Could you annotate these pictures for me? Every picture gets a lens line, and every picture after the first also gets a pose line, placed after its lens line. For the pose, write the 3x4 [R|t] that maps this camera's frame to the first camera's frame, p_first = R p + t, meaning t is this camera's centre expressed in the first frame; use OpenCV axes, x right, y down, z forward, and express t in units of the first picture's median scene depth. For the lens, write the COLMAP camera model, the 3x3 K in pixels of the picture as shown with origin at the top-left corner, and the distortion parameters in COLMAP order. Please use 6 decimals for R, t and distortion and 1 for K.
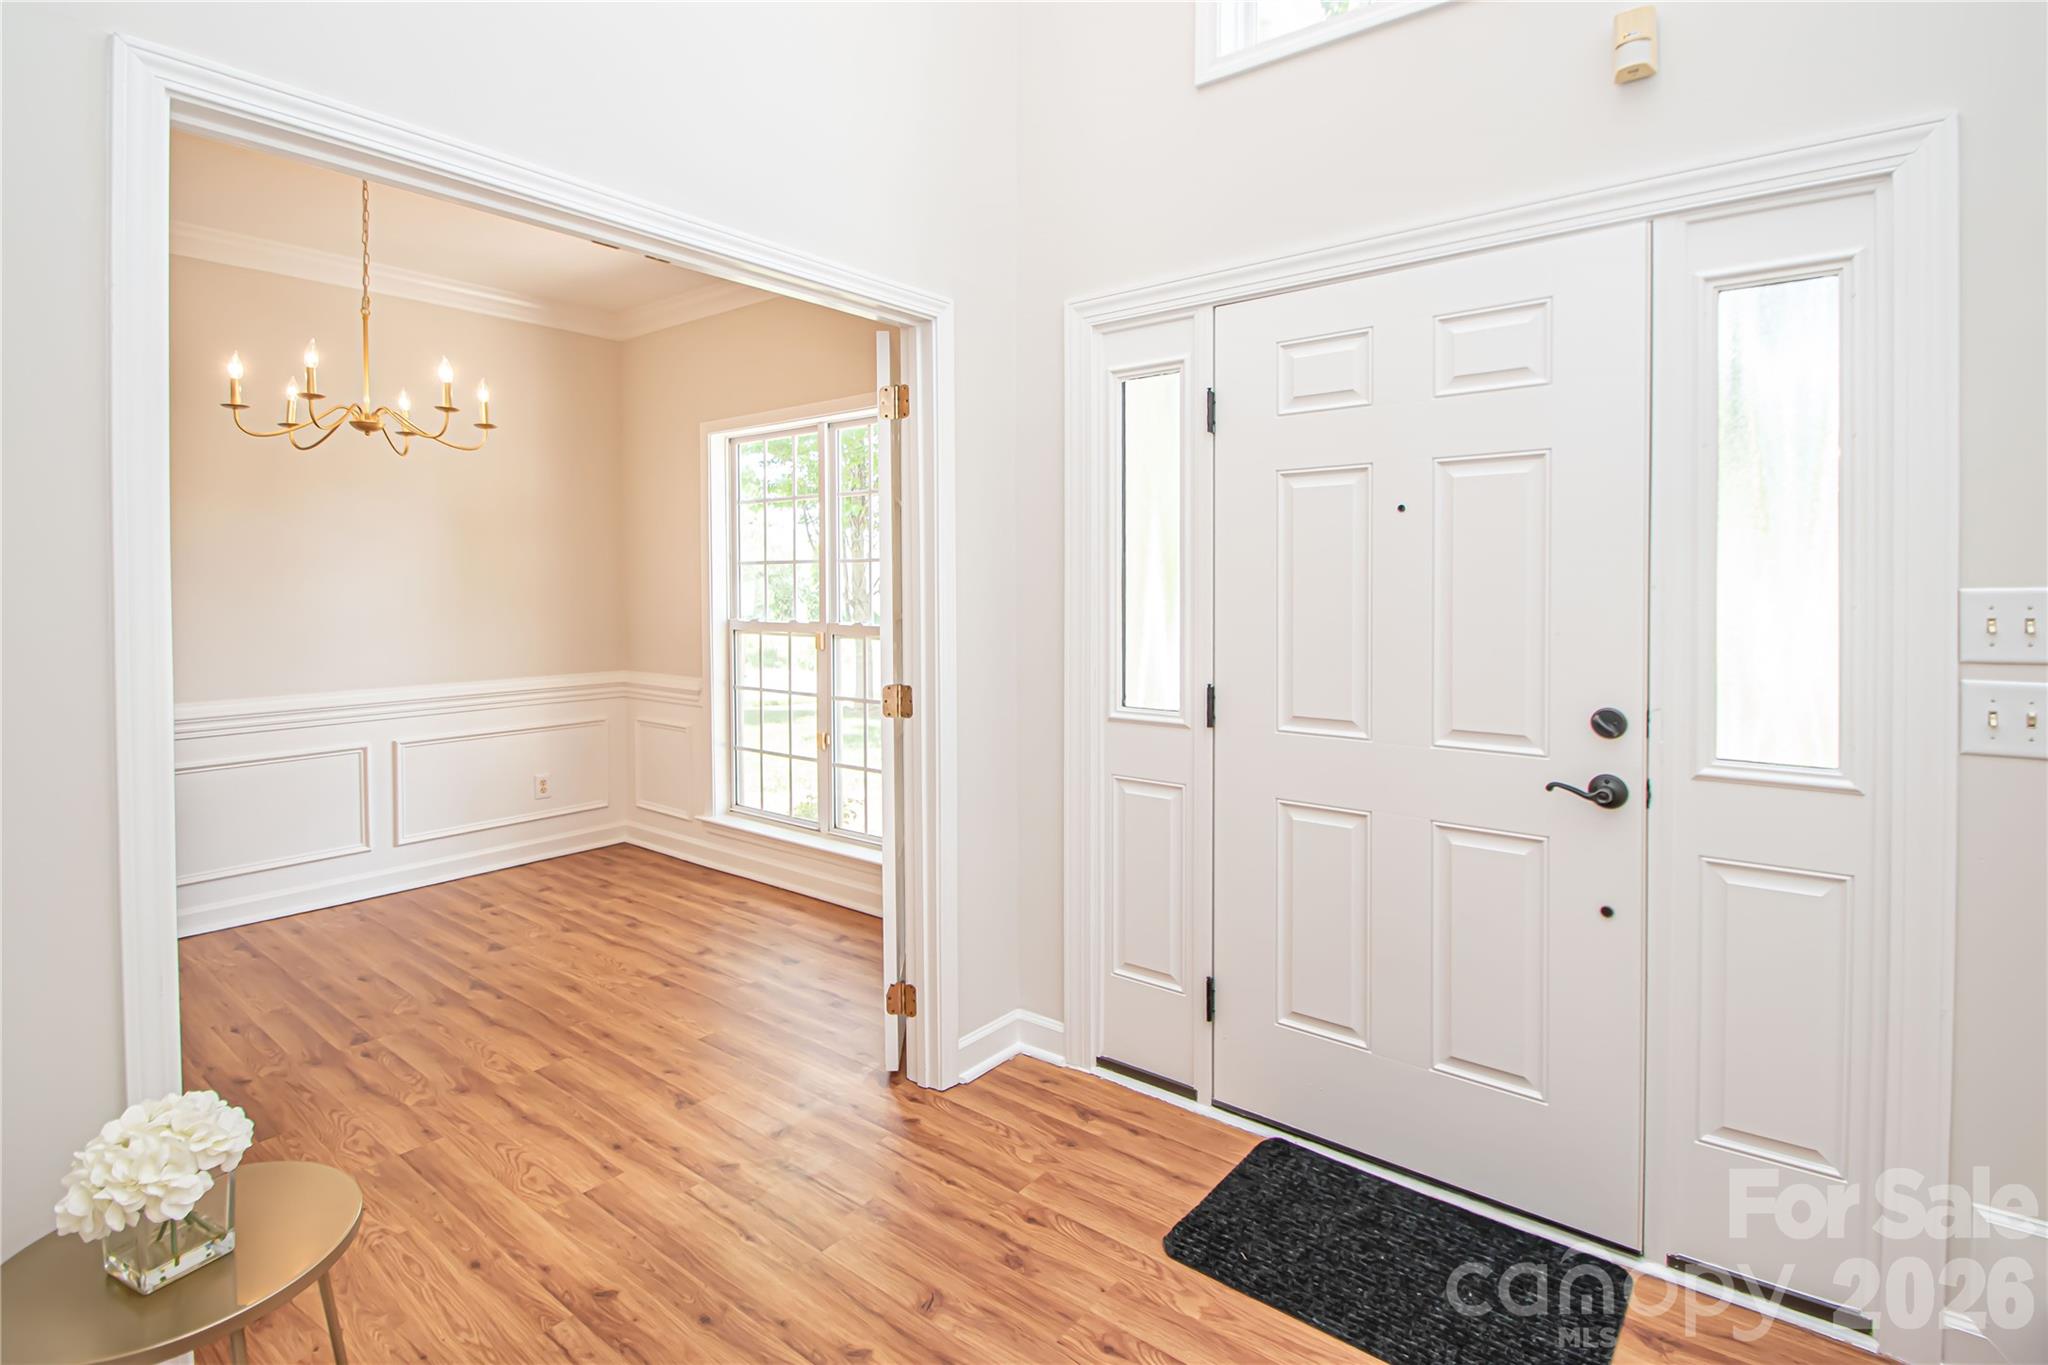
lens RADIAL K [[1014.7, 0, 1109.1], [0, 1014.7, 606.6], [0, 0, 1]] dist [-0.000442, -0.005065]
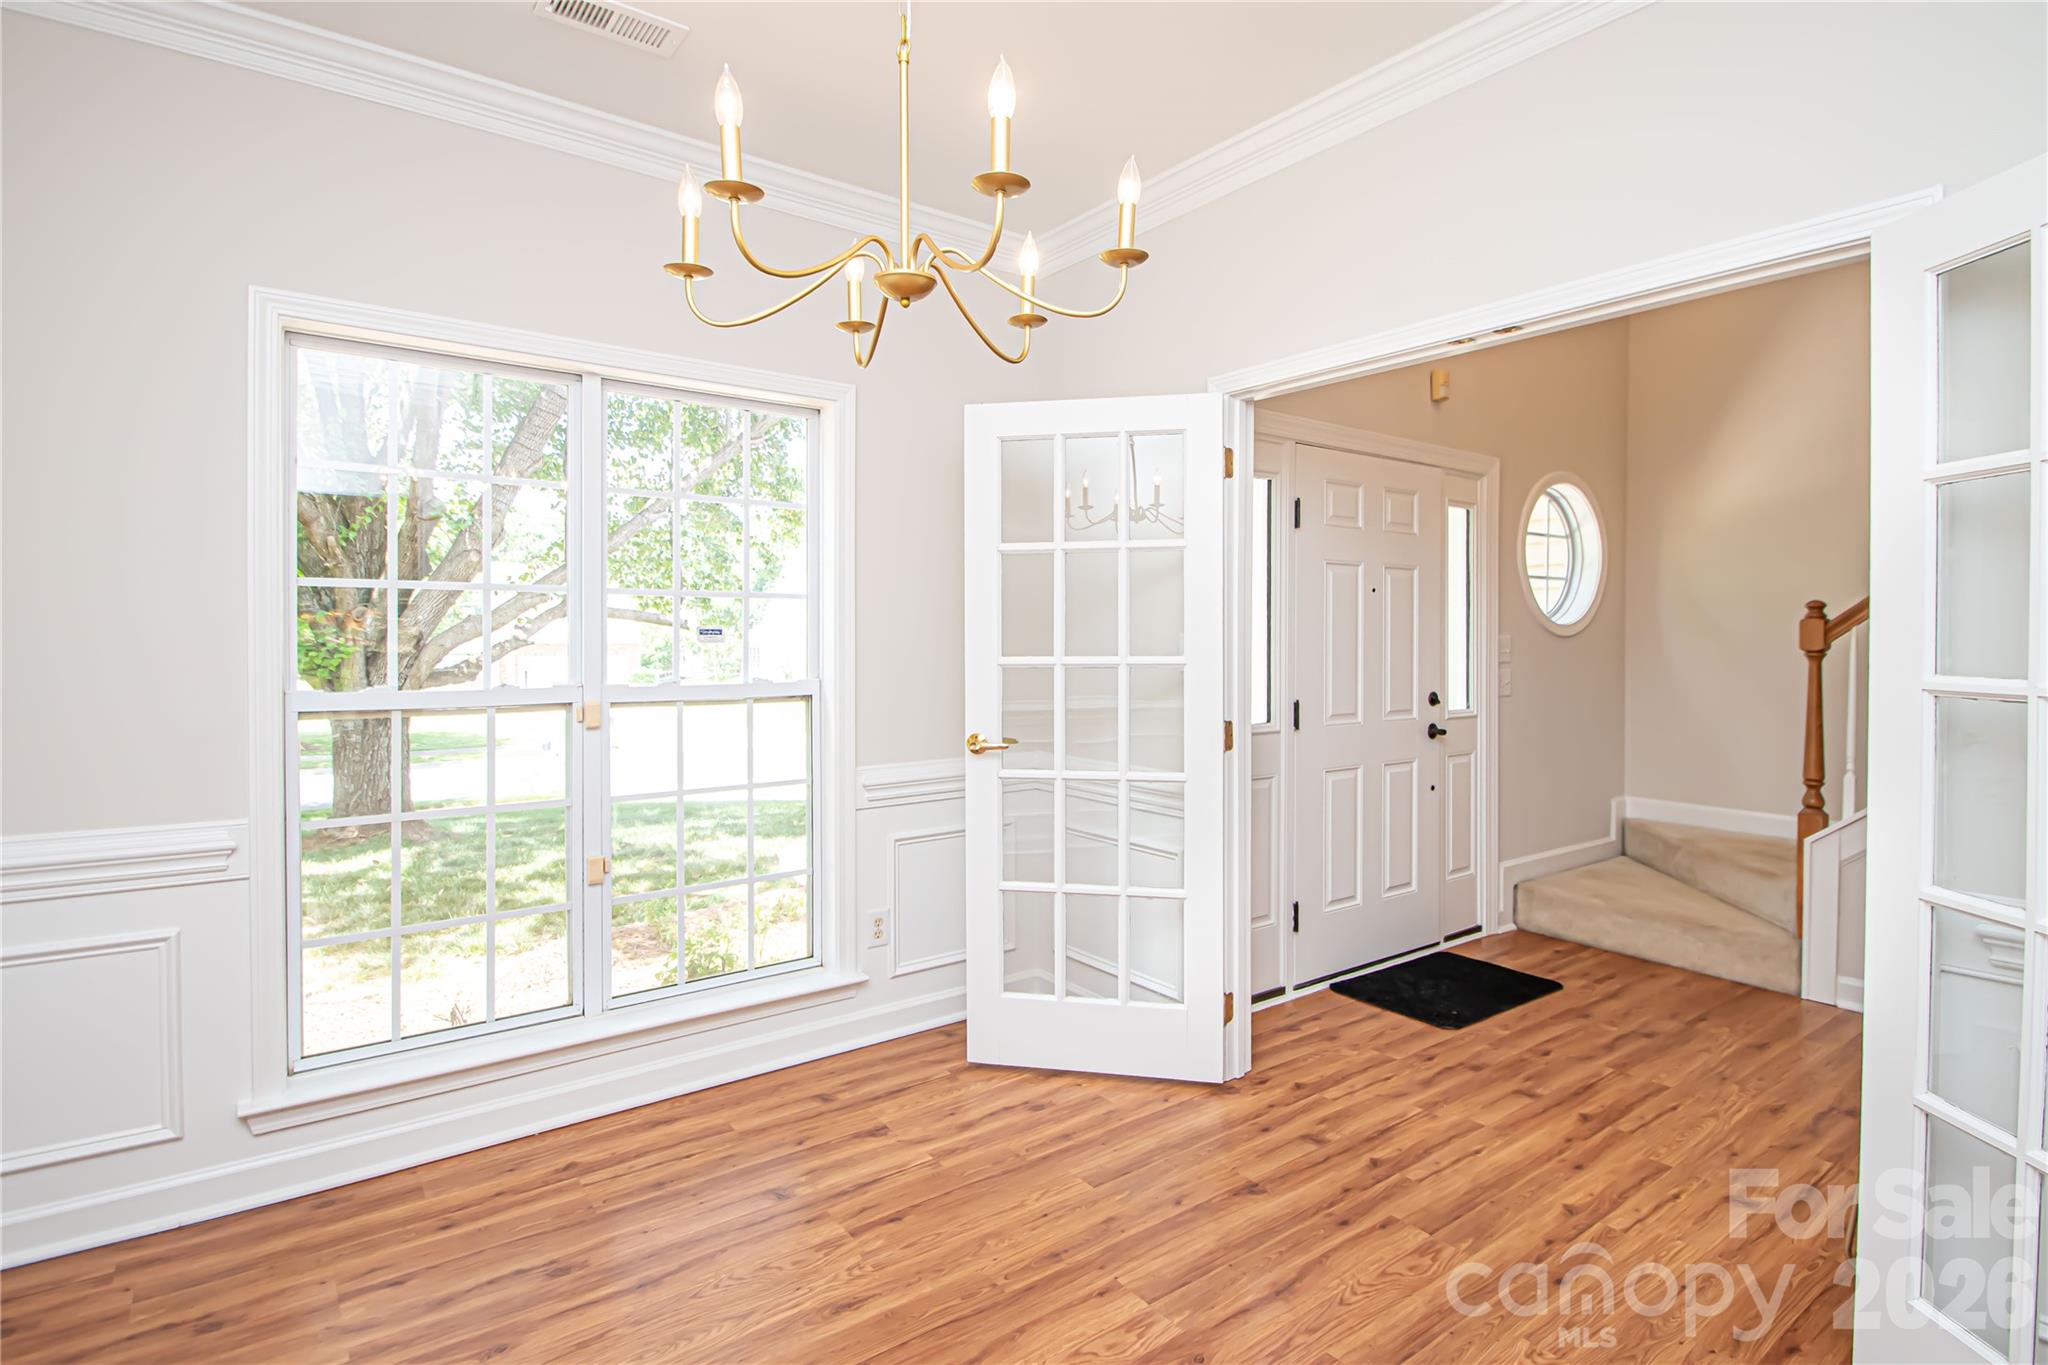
lens RADIAL K [[1014.7, 0, 987.2], [0, 1014.7, 642.2], [0, 0, 1]] dist [-0.000442, -0.005065]
pose [[0.301943, -0.009406, 0.953280, -1.224330], [0.016379, 0.999855, 0.004677, -0.019798], [-0.953185, 0.014201, 0.302053, 0.839924]]
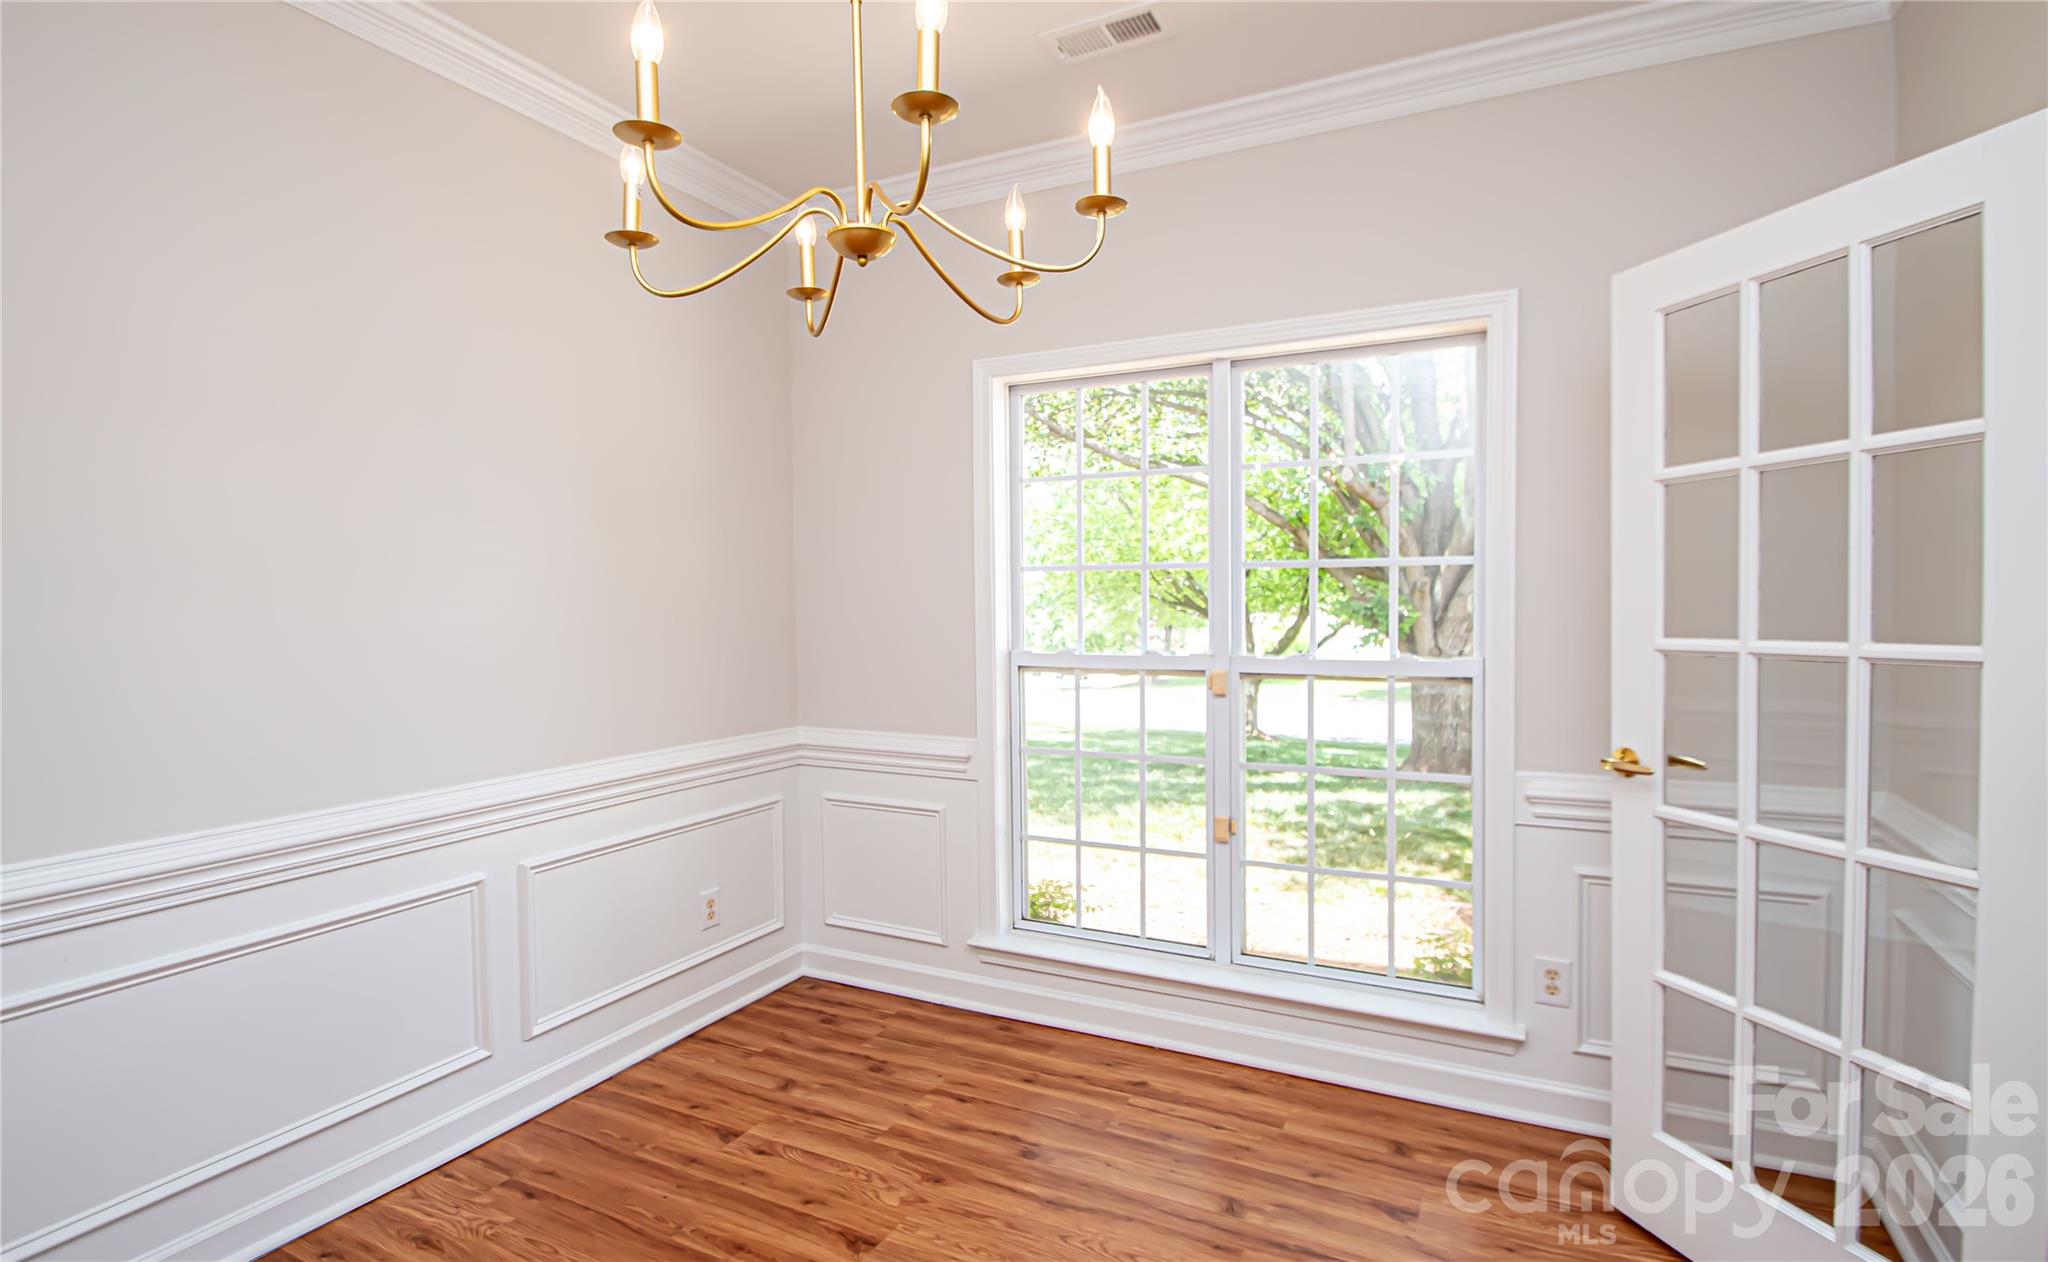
lens RADIAL K [[936.0, 0, 1003.5], [0, 936.0, 629.4], [0, 0, 1]] dist [0.011393, 0.000286]
pose [[0.978081, -0.012054, 0.207877, -0.874078], [0.010405, 0.999905, 0.009023, -0.016445], [-0.207966, -0.006663, 0.978113, 0.636697]]
